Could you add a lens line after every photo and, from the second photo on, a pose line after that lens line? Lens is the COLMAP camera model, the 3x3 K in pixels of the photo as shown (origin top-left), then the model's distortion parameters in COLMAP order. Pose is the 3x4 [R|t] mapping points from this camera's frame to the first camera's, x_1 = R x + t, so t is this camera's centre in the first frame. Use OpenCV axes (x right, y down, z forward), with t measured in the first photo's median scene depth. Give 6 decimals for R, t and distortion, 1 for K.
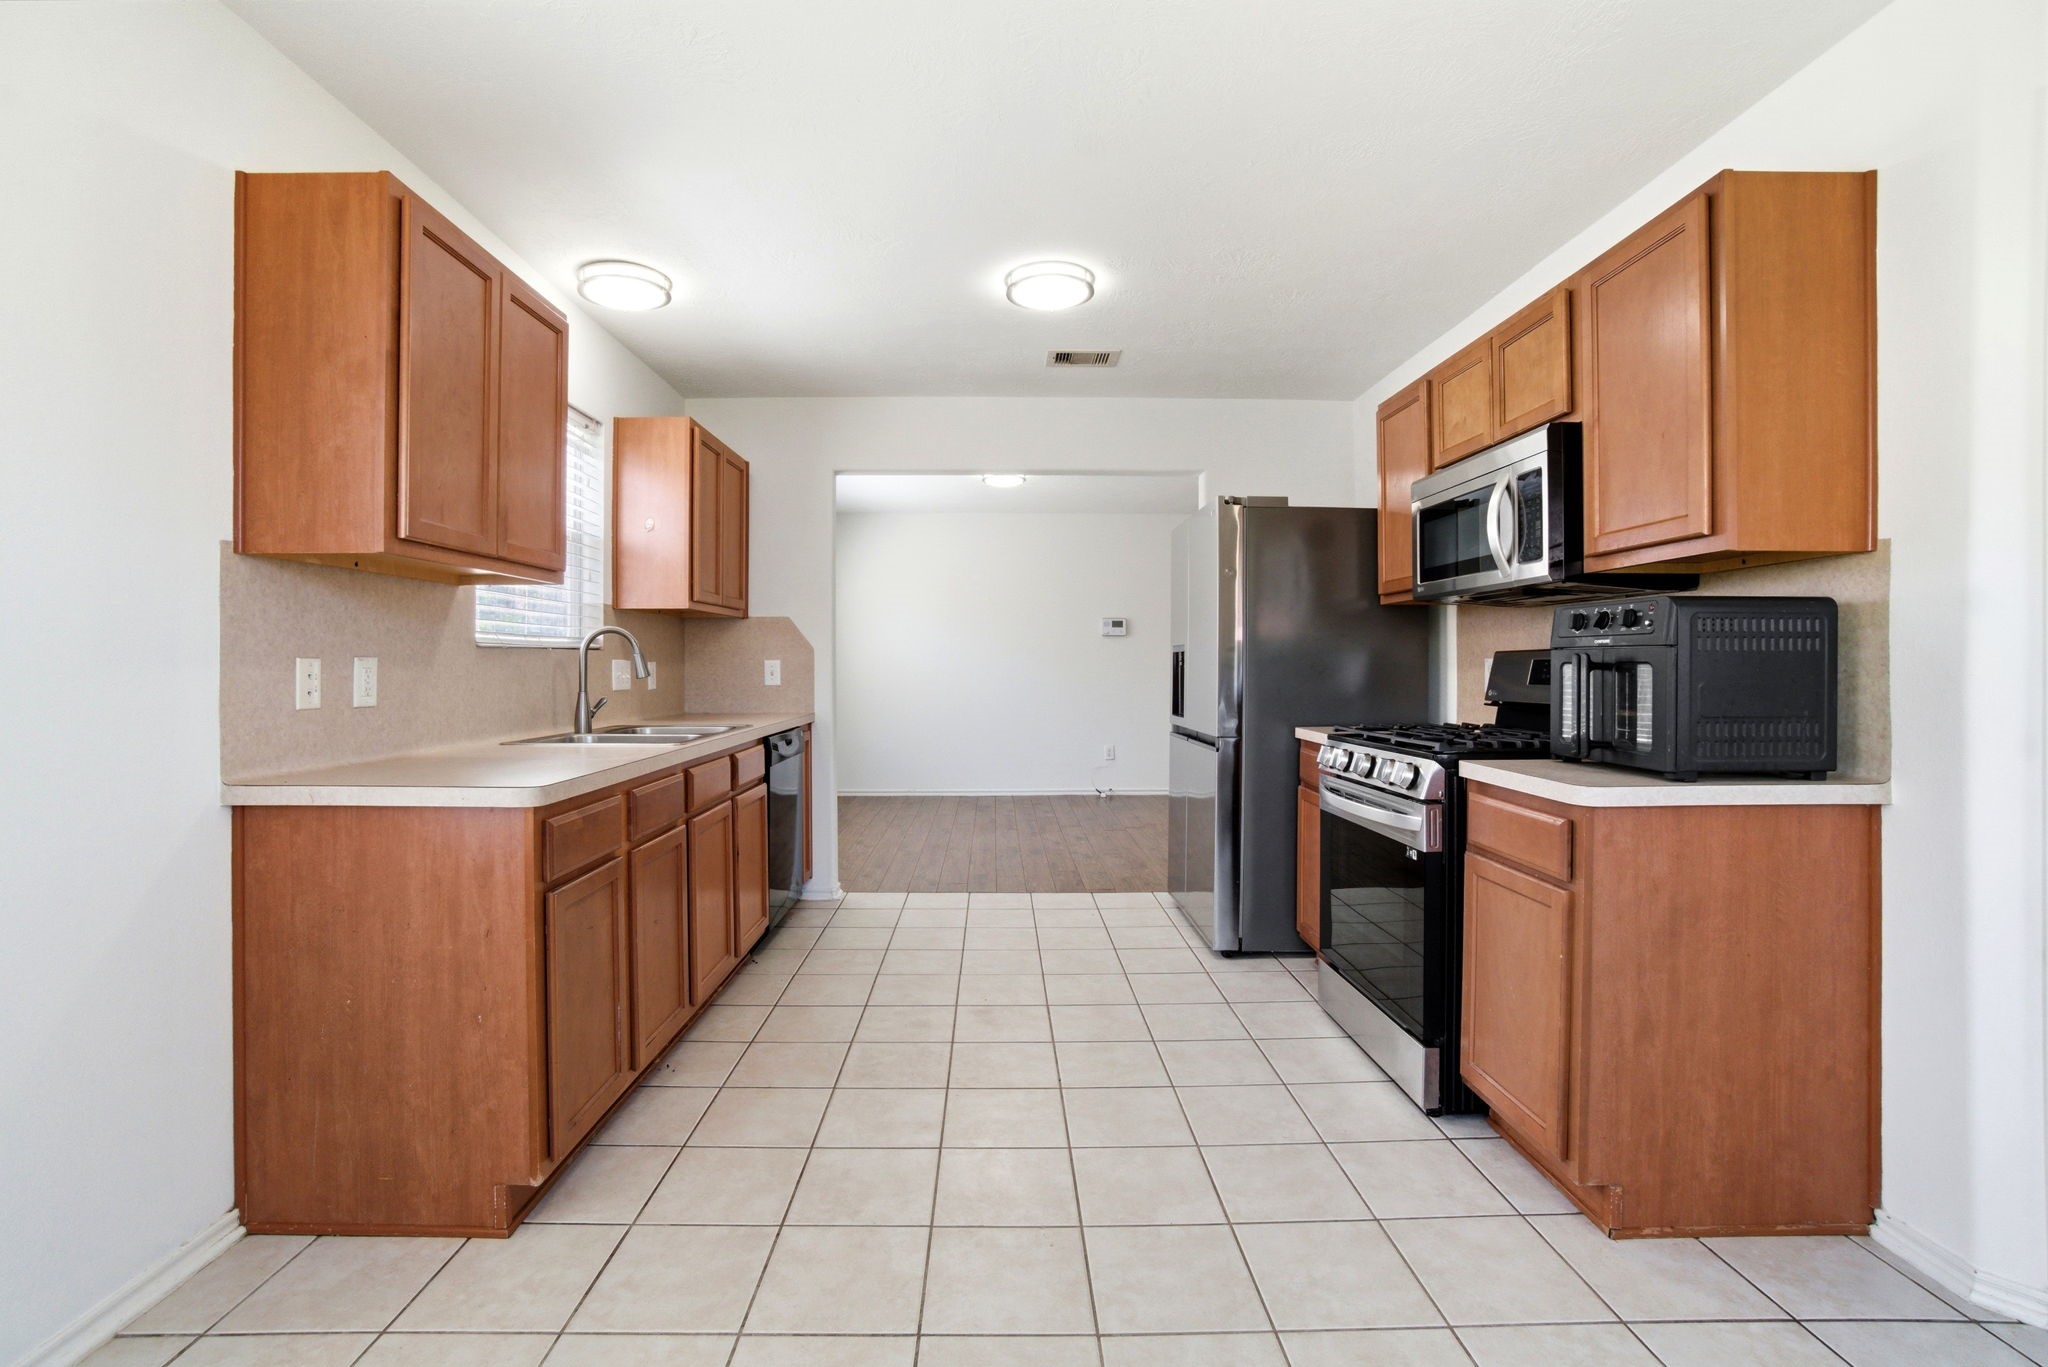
lens RADIAL K [[913.1, 0, 1018.3], [0, 913.1, 666.9], [0, 0, 1]] dist [-0.039549, 0.003191]
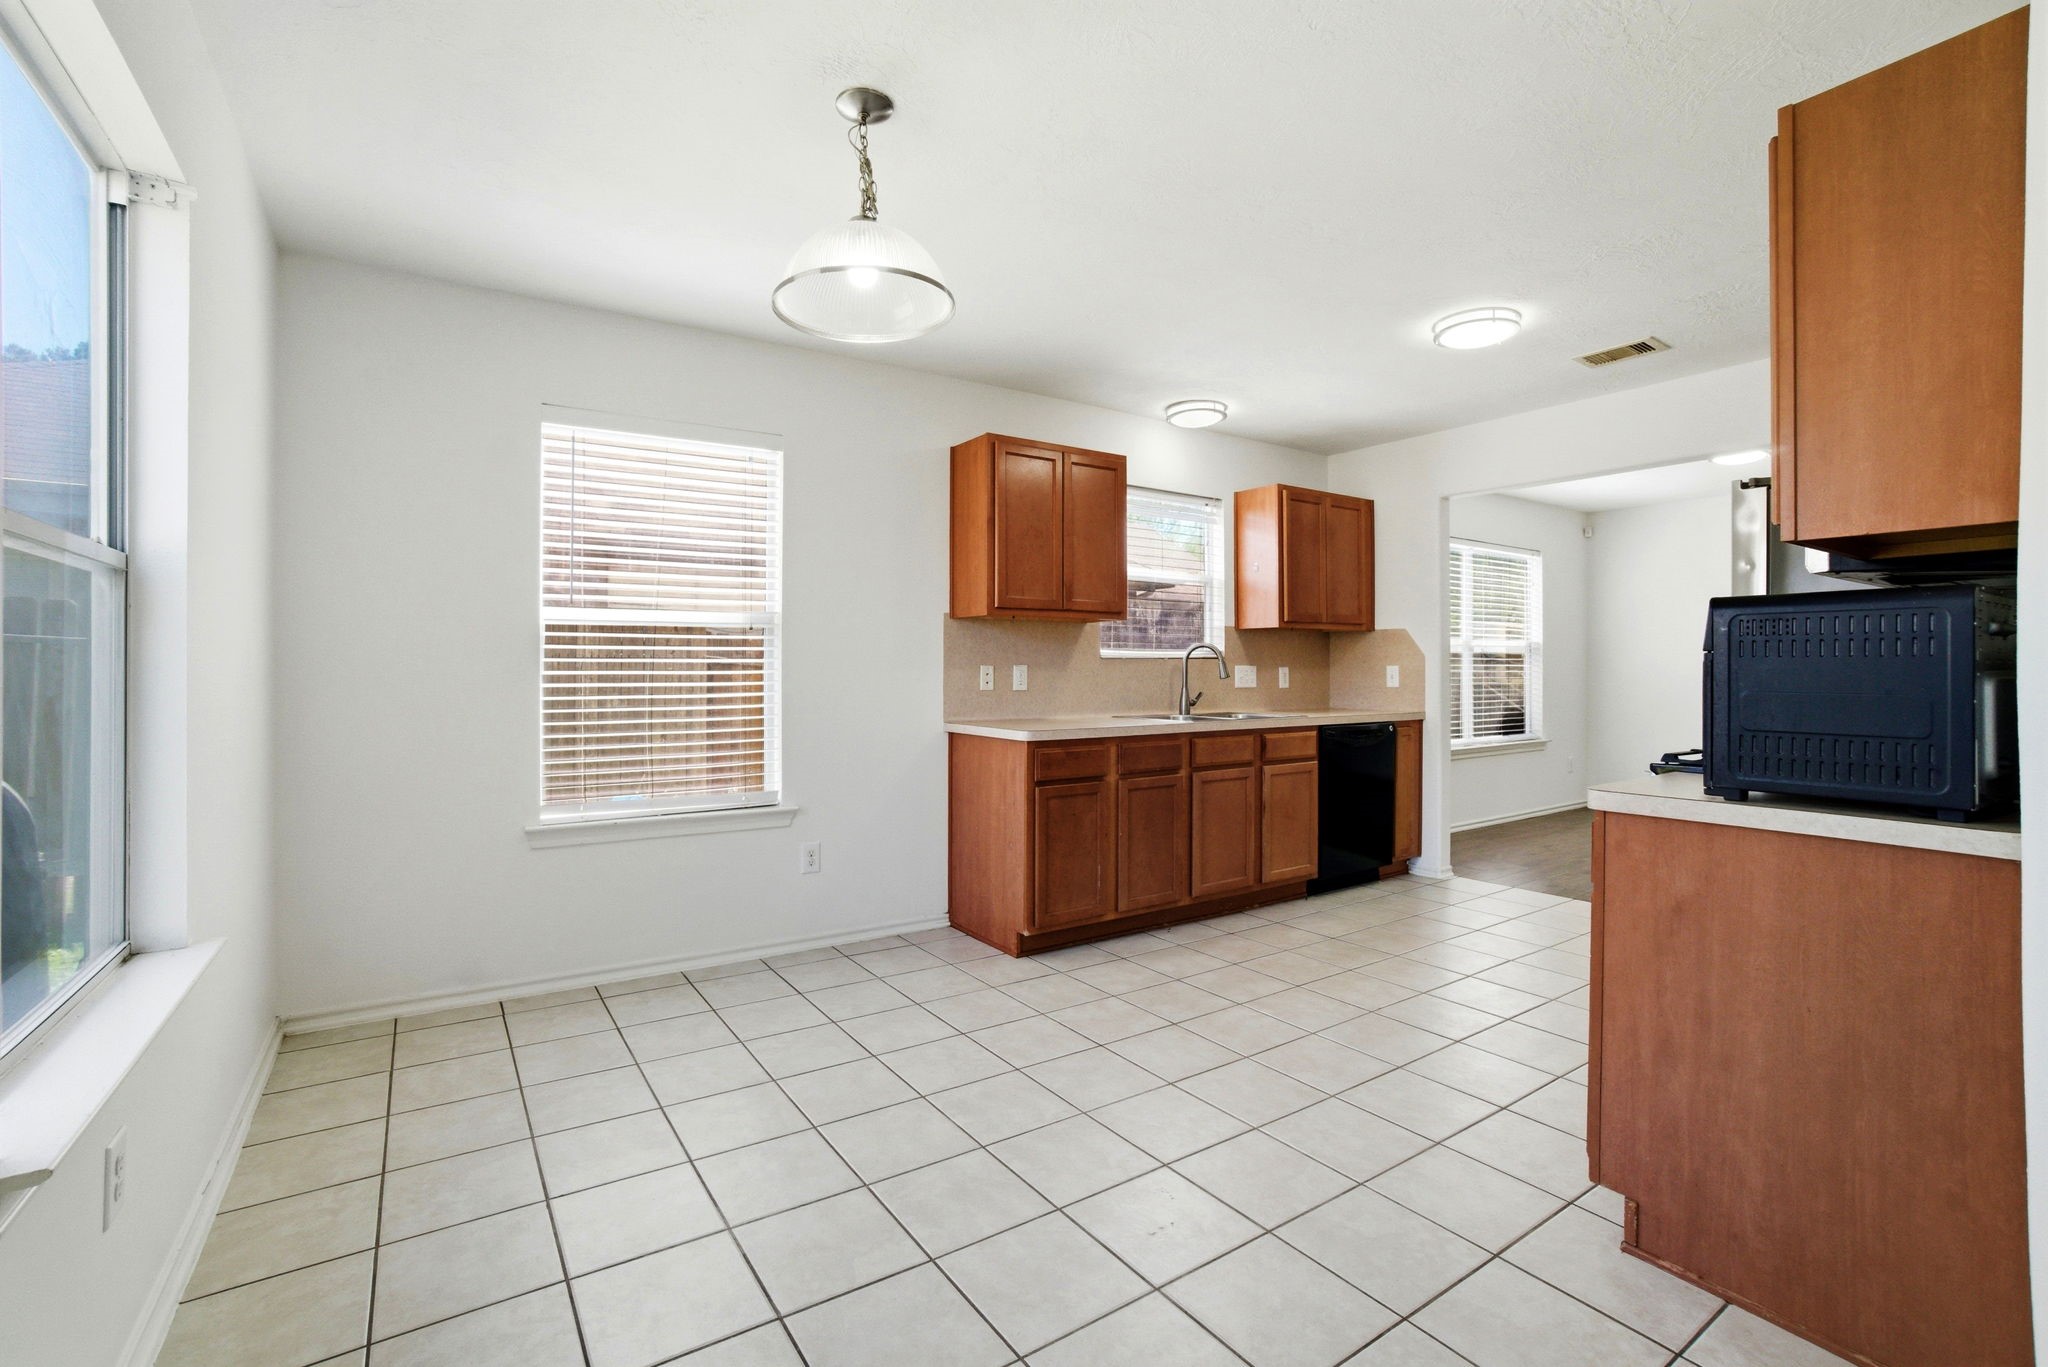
lens RADIAL K [[913.1, 0, 1030.7], [0, 913.1, 678.7], [0, 0, 1]] dist [-0.039549, 0.003191]
pose [[0.556547, 0.010722, -0.830747, 0.881865], [-0.004787, 0.999942, 0.009699, -0.000519], [0.830802, -0.001421, 0.556566, -0.081480]]
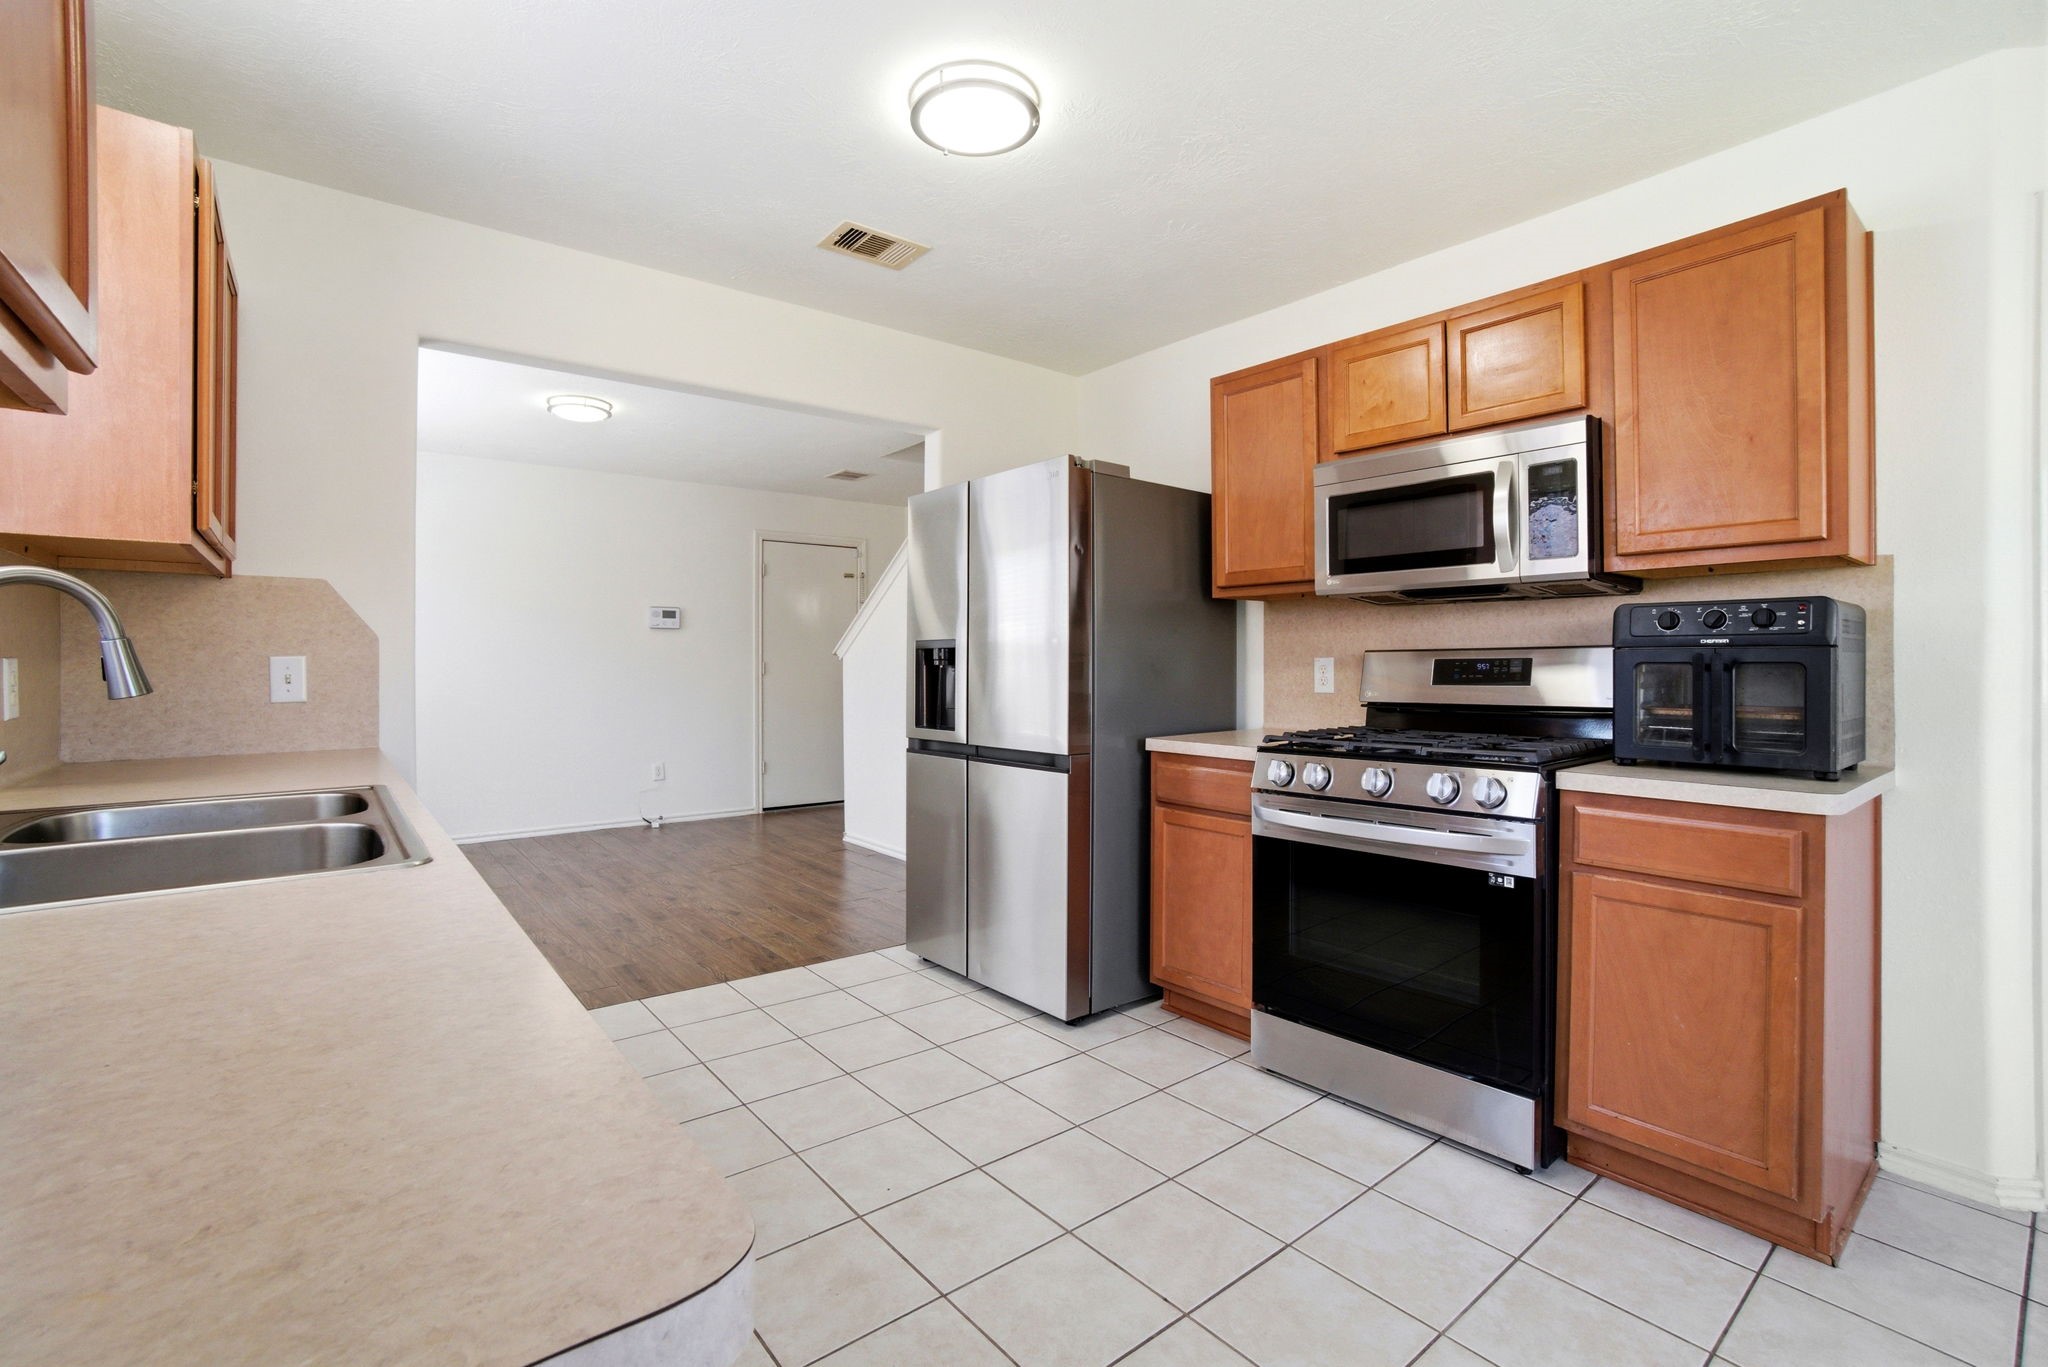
lens RADIAL K [[913.1, 0, 1029.2], [0, 913.1, 661.9], [0, 0, 1]] dist [-0.039549, 0.003191]
pose [[0.800880, 0.000721, 0.598824, -0.463872], [0.001765, 0.999992, -0.003564, -0.002853], [-0.598822, 0.003912, 0.800873, 0.596579]]
